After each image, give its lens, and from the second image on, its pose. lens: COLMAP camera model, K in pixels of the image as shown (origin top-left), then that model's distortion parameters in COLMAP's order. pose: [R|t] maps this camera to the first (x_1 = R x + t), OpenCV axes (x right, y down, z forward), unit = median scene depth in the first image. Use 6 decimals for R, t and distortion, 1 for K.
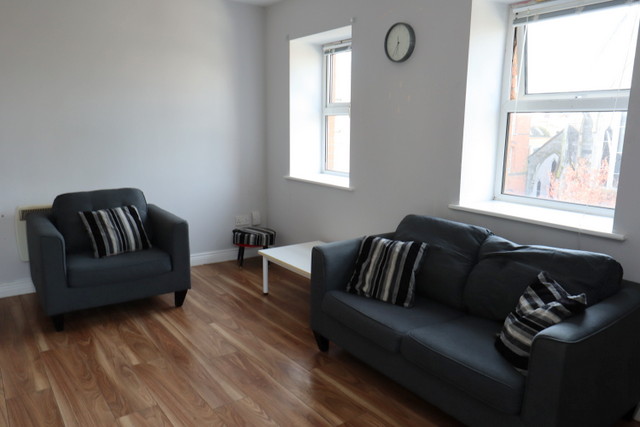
lens RADIAL K [[477.9, 0, 320.0], [0, 477.9, 213.5], [0, 0, 1]] dist [-0.000932, 0.000176]
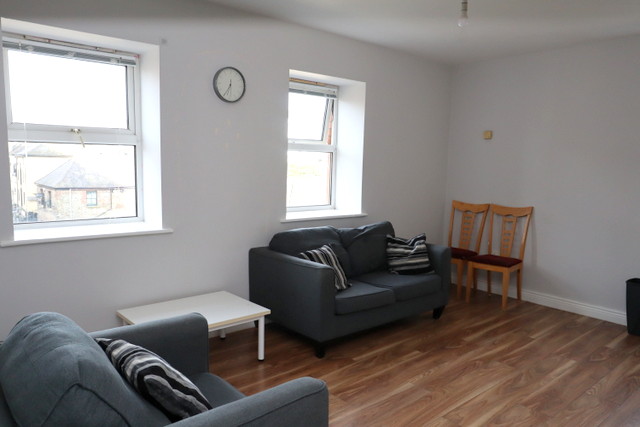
lens RADIAL K [[477.9, 0, 320.0], [0, 477.9, 213.5], [0, 0, 1]] dist [-0.000932, 0.000176]
pose [[-0.085061, -0.117745, 0.989394, -1.135330], [0.162909, 0.977987, 0.130393, -0.207528], [-0.982968, 0.172273, -0.064006, 1.066012]]
